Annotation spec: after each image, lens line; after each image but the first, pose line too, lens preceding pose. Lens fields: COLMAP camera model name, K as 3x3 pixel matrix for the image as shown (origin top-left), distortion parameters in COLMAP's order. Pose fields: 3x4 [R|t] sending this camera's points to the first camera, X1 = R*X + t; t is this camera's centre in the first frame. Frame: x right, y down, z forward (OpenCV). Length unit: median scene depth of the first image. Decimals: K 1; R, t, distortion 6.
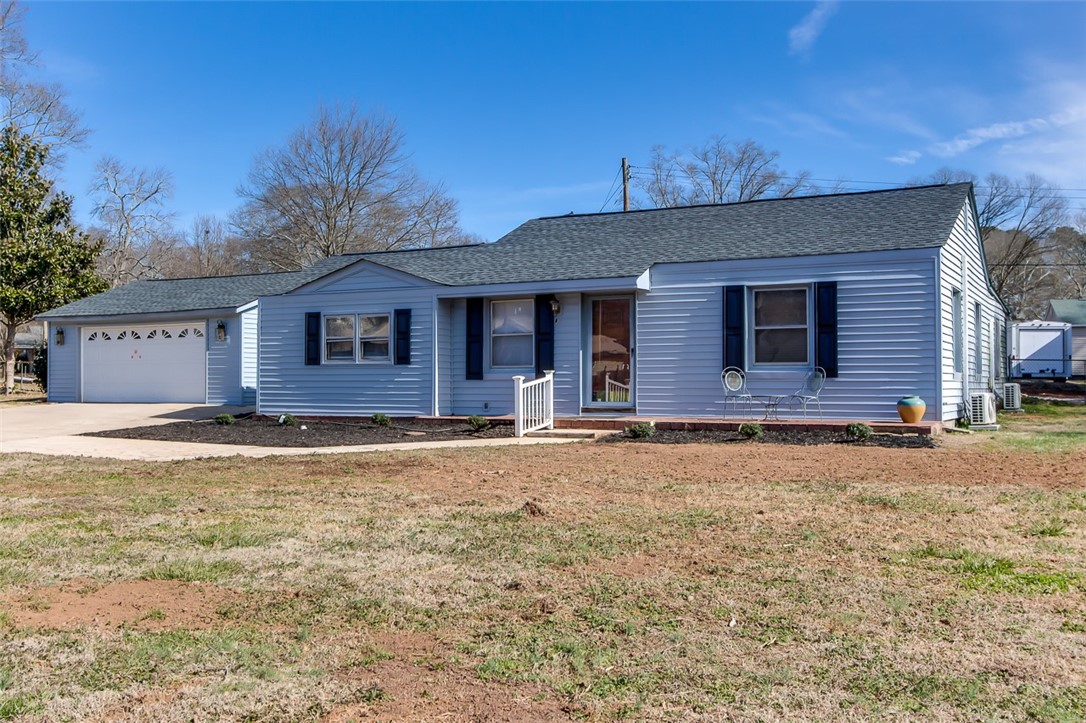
lens RADIAL K [[1014.3, 0, 541.3], [0, 1014.3, 364.5], [0, 0, 1]] dist [-0.006238, 0.000000]
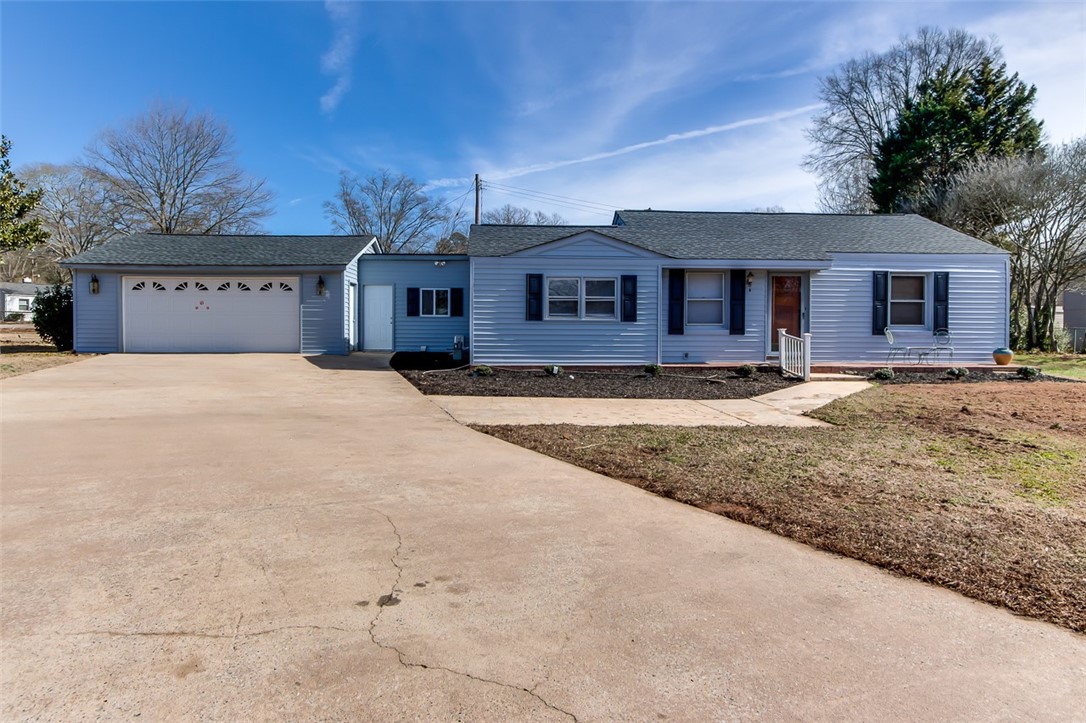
lens RADIAL K [[635.6, 0, 575.3], [0, 635.6, 339.8], [0, 0, 1]] dist [-0.009886, -0.000256]
pose [[0.870001, -0.000096, 0.493050, -0.583650], [-0.015394, 0.999507, 0.027356, 0.001933], [-0.492809, -0.031390, 0.869571, 0.392400]]
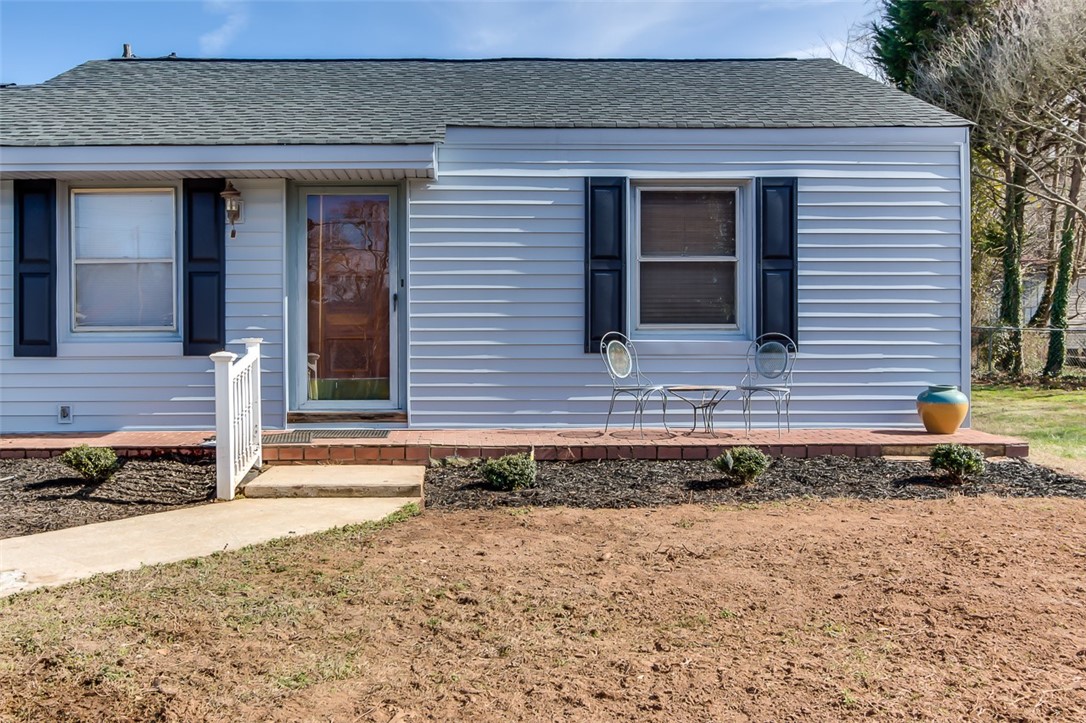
lens RADIAL K [[1128.9, 0, 539.7], [0, 1128.9, 361.9], [0, 0, 1]] dist [-0.010703, 0.000000]
pose [[0.886174, -0.008584, 0.463272, -0.104128], [-0.006423, 0.999505, 0.030806, 0.000088], [-0.463307, -0.030275, 0.885680, 0.454595]]
